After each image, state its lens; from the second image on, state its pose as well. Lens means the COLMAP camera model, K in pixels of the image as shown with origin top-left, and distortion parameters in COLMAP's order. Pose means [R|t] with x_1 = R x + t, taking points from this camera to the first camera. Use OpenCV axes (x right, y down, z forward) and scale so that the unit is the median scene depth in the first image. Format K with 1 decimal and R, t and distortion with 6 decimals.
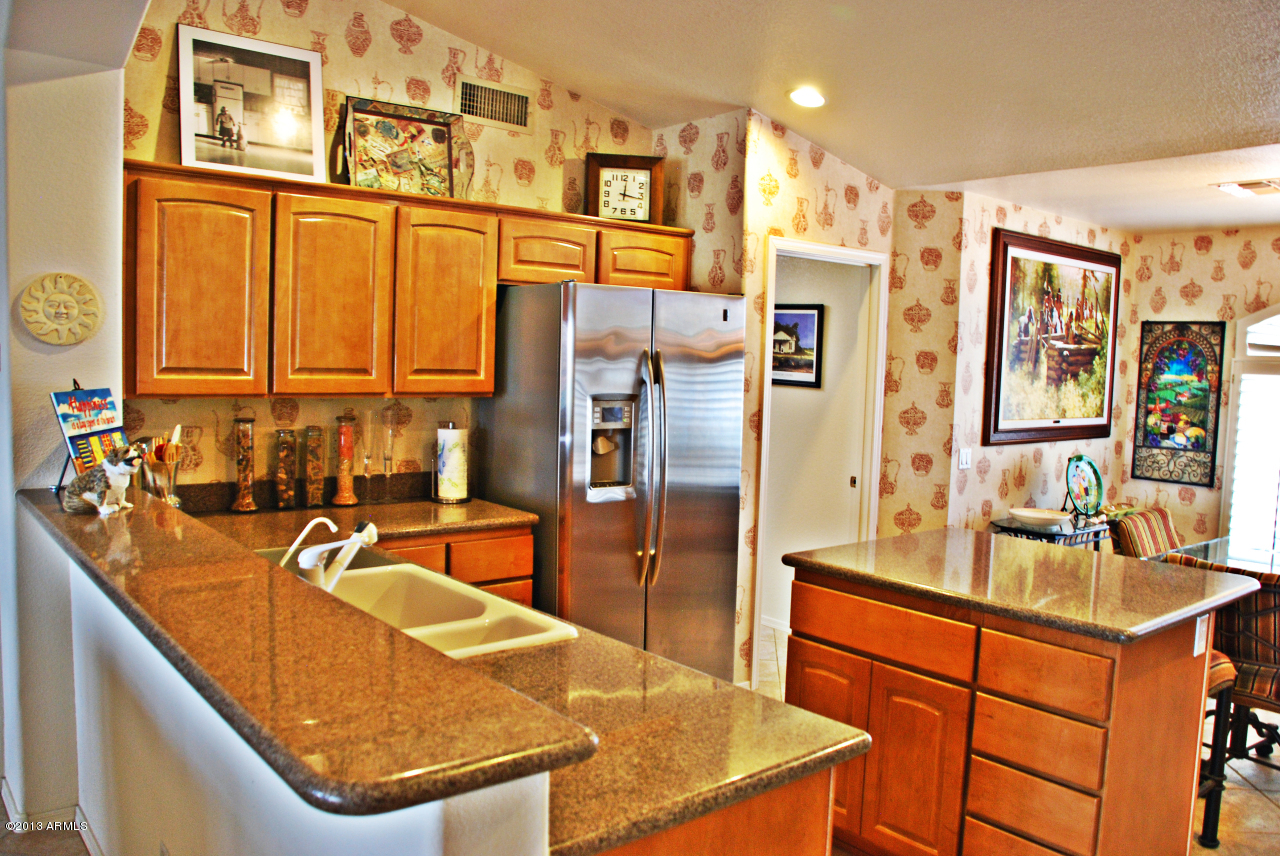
lens RADIAL K [[1003.7, 0, 648.3], [0, 1003.7, 436.3], [0, 0, 1]] dist [-0.157668, 0.116991]
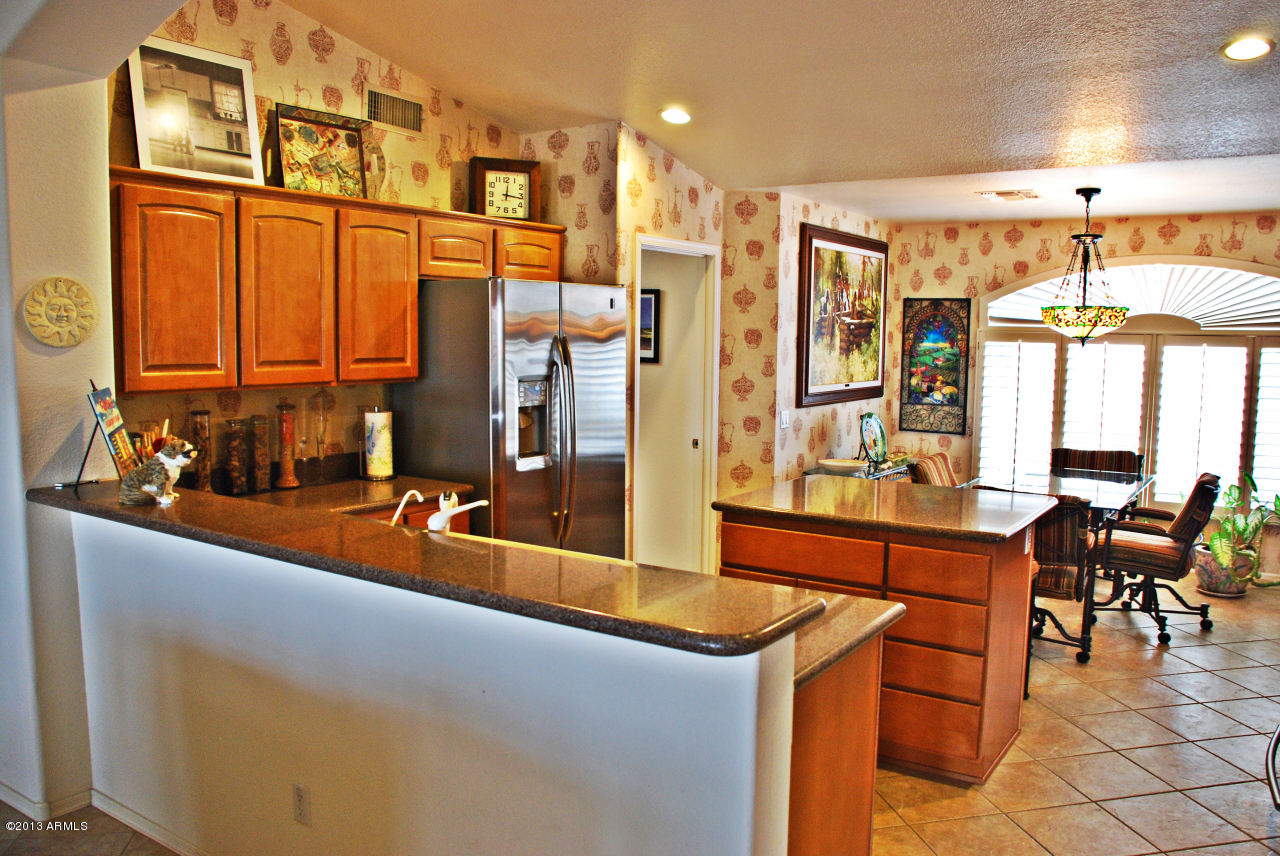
lens RADIAL K [[1003.7, 0, 649.7], [0, 1003.7, 436.4], [0, 0, 1]] dist [-0.157668, 0.116991]
pose [[0.957716, -0.049294, 0.283461, -0.218843], [0.041300, 0.998564, 0.034110, -0.005941], [-0.284735, -0.020961, 0.958377, -0.122854]]
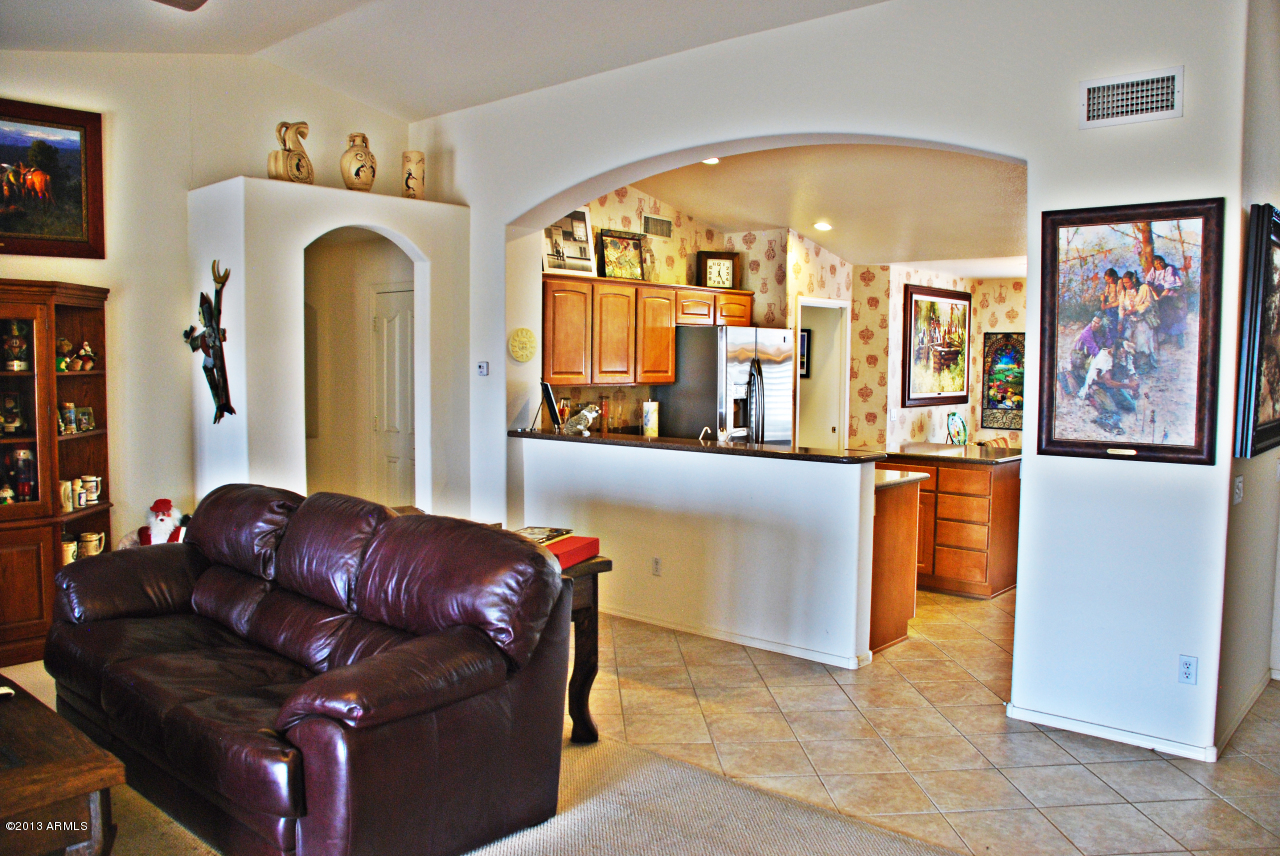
lens RADIAL K [[1003.7, 0, 647.2], [0, 1003.7, 437.2], [0, 0, 1]] dist [-0.157668, 0.116991]
pose [[0.987447, -0.035283, 0.153959, -0.494744], [0.035396, 0.999371, 0.002012, 0.054672], [-0.153933, 0.003463, 0.988075, -0.874951]]
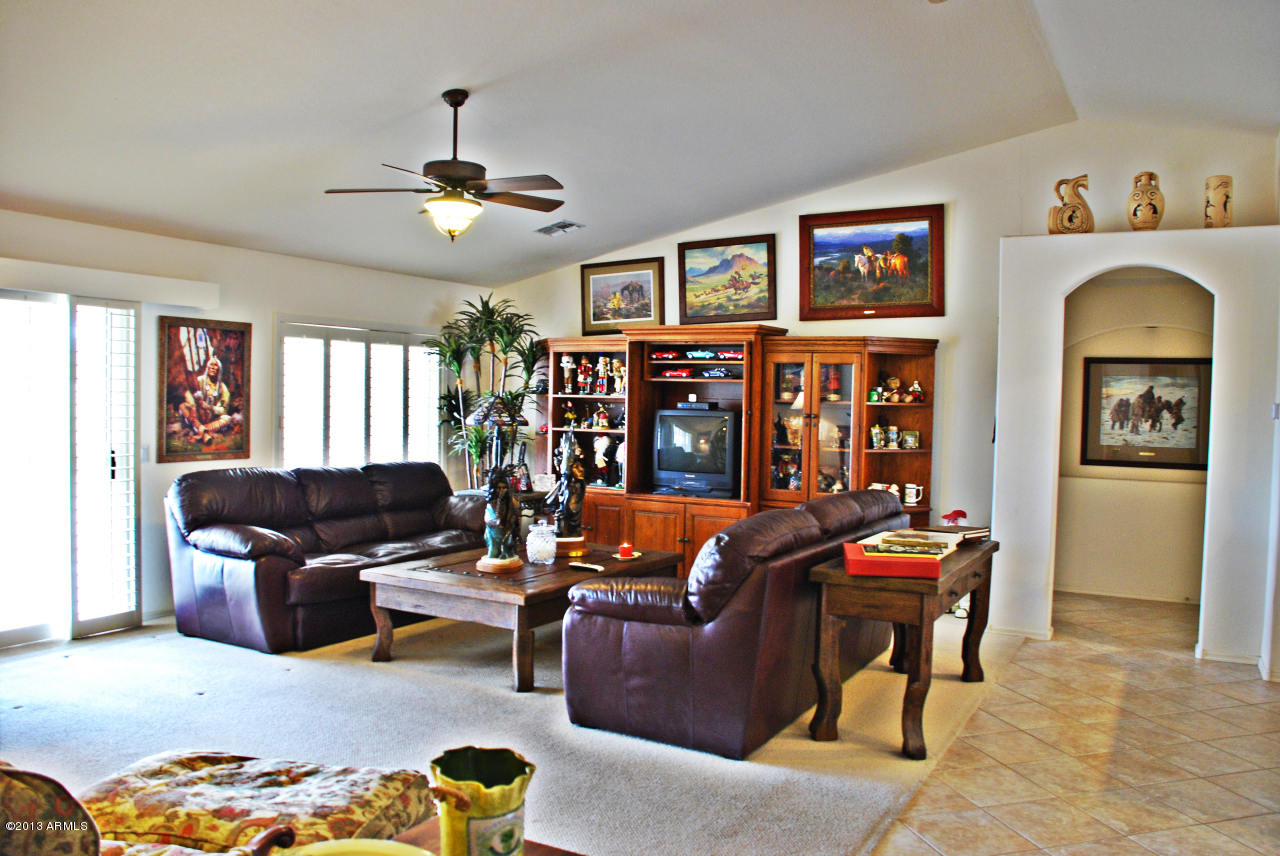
lens RADIAL K [[1003.7, 0, 647.7], [0, 1003.7, 434.3], [0, 0, 1]] dist [-0.157668, 0.116991]
pose [[0.362879, 0.012997, -0.931746, 0.407753], [-0.084271, 0.996263, -0.018924, 0.068155], [0.928018, 0.085386, 0.362618, -0.541325]]
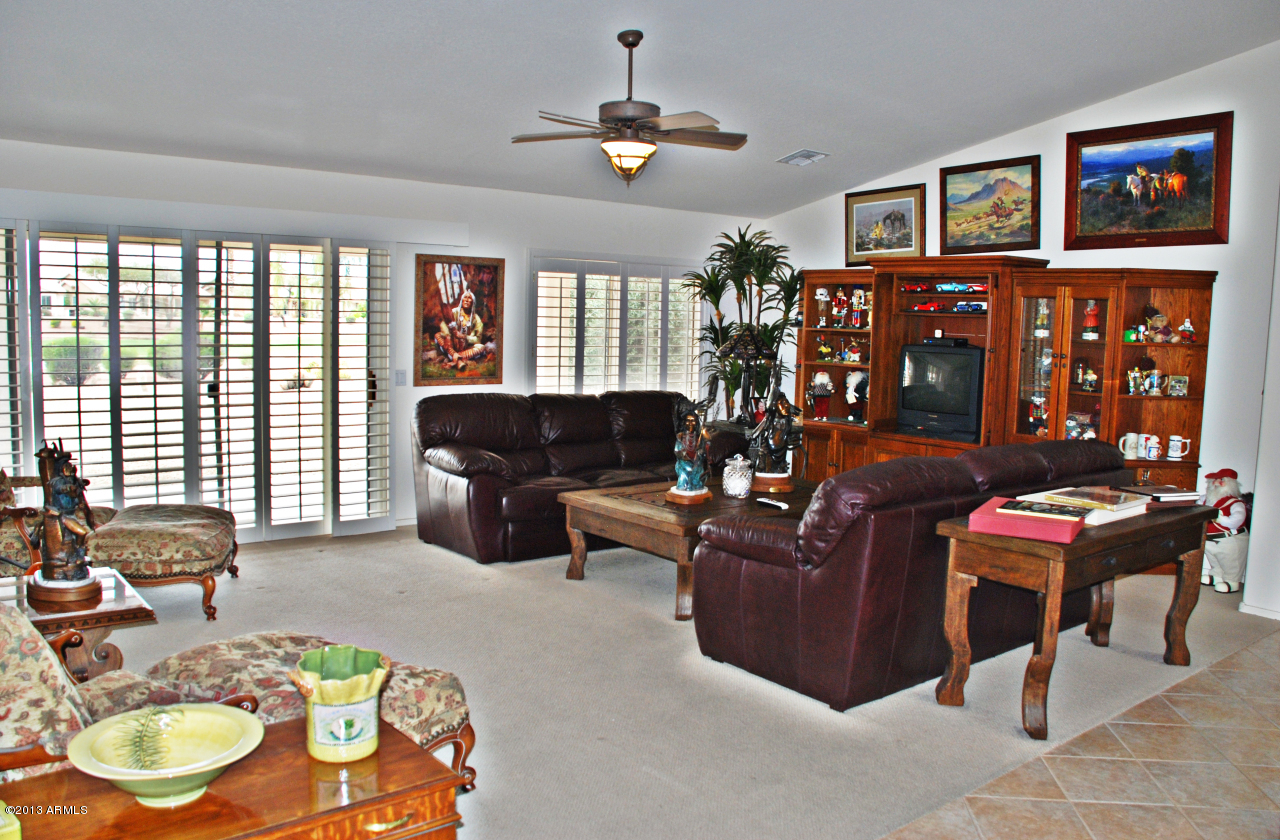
lens RADIAL K [[1020.9, 0, 645.2], [0, 1020.9, 417.2], [0, 0, 1]] dist [-0.128579, 0.054390]
pose [[-0.011244, 0.070520, -0.997447, 0.481866], [-0.106873, 0.991712, 0.071319, 0.033459], [0.994209, 0.107402, -0.003614, -0.289234]]
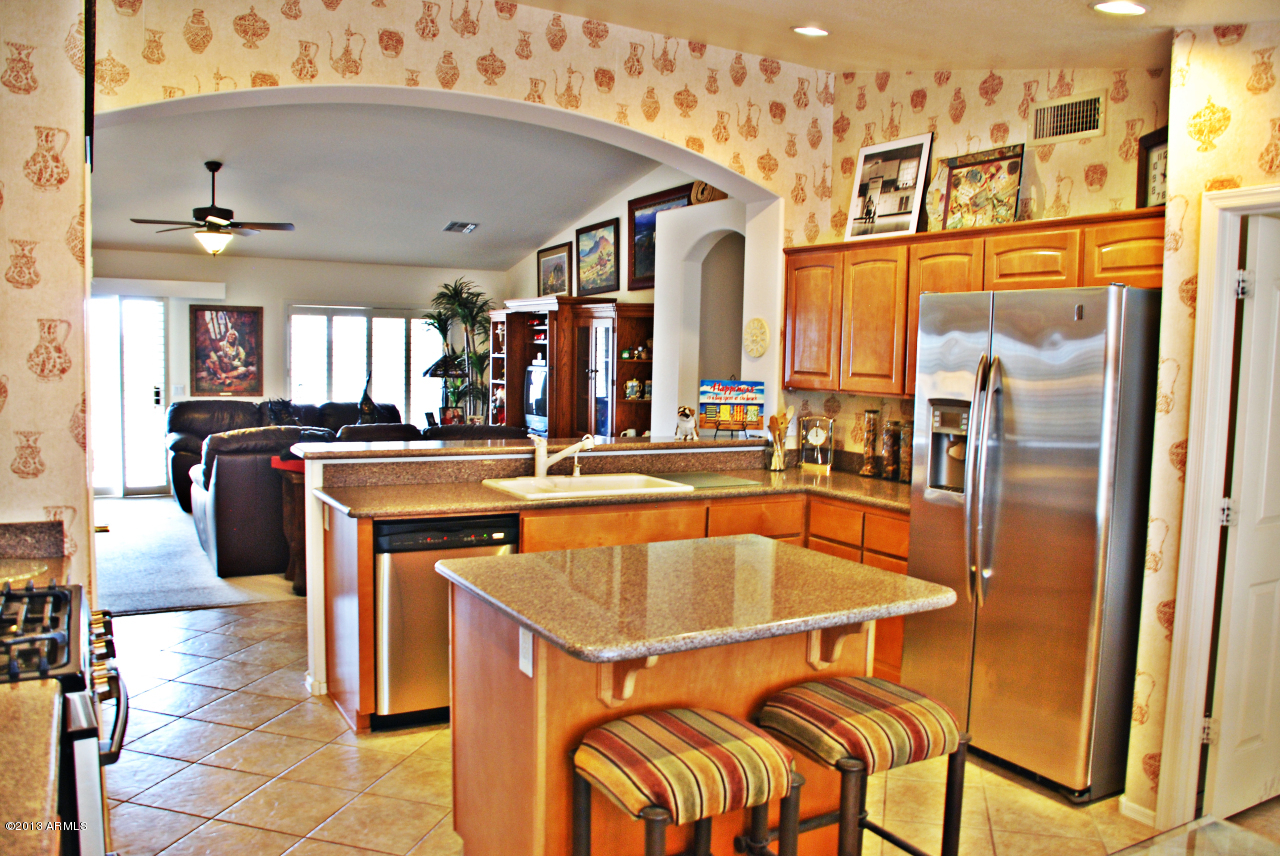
lens RADIAL K [[1003.7, 0, 646.0], [0, 1003.7, 436.7], [0, 0, 1]] dist [-0.157668, 0.116991]
pose [[-0.165080, 0.048731, -0.985076, 0.938209], [-0.107526, 0.991936, 0.067090, -0.036556], [0.980401, 0.116996, -0.158509, 0.803564]]
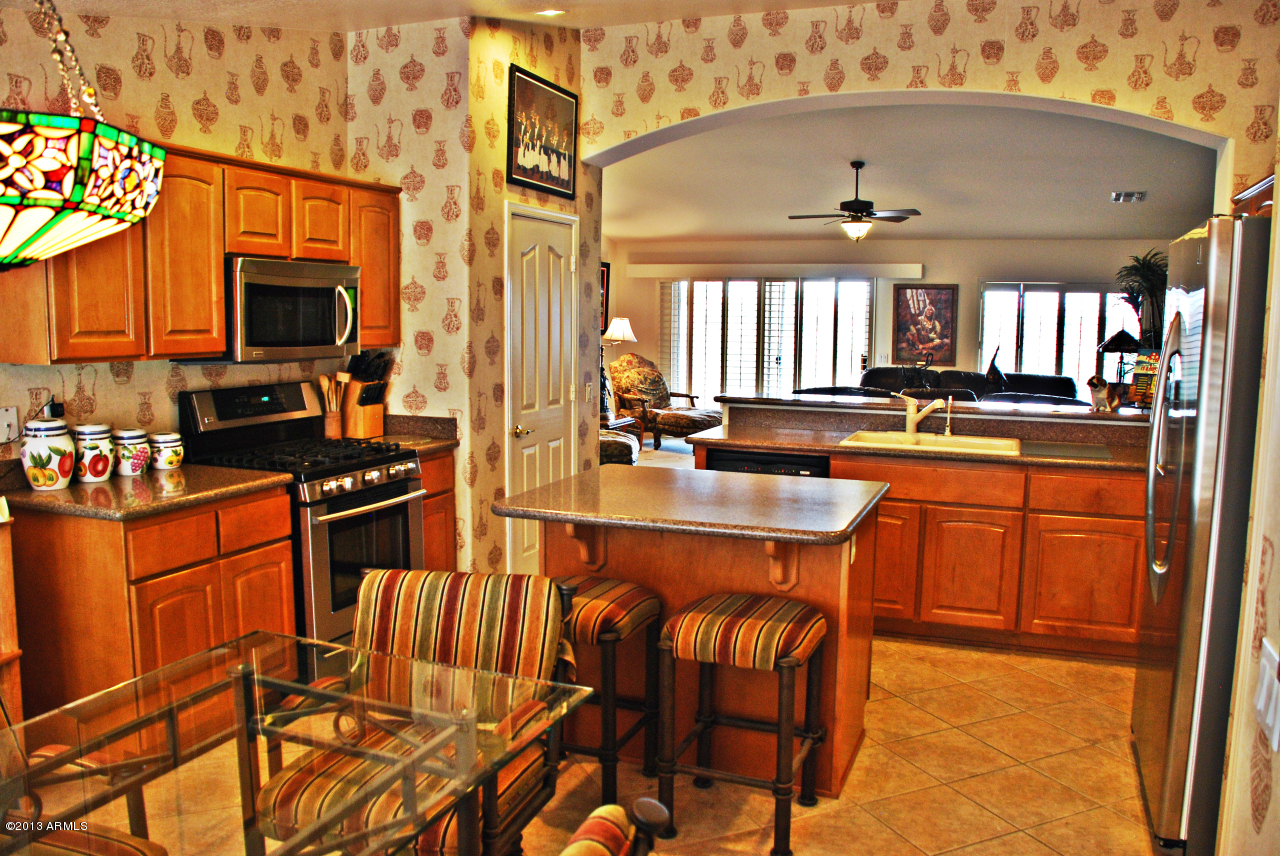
lens RADIAL K [[1003.7, 0, 639.4], [0, 1003.7, 437.9], [0, 0, 1]] dist [-0.157668, 0.116991]
pose [[-0.876640, 0.020566, -0.480707, 0.723502], [-0.072819, 0.981907, 0.174803, -0.086697], [0.475605, 0.188244, -0.859281, 1.416393]]
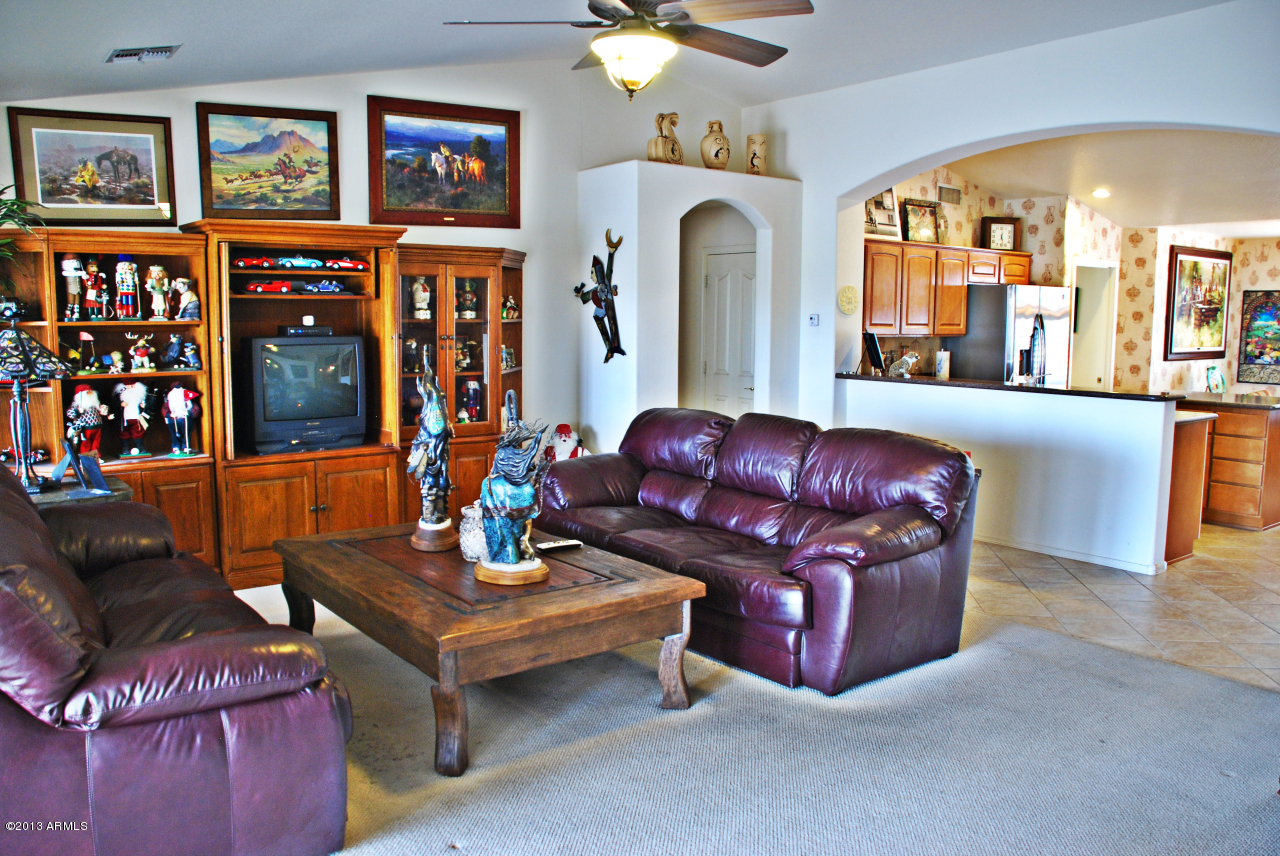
lens RADIAL K [[1003.7, 0, 650.8], [0, 1003.7, 436.6], [0, 0, 1]] dist [-0.157668, 0.116991]
pose [[0.999155, -0.020415, -0.035685, -0.746069], [0.021816, 0.998987, 0.039345, 0.076930], [0.034846, -0.040090, 0.998588, -1.144355]]
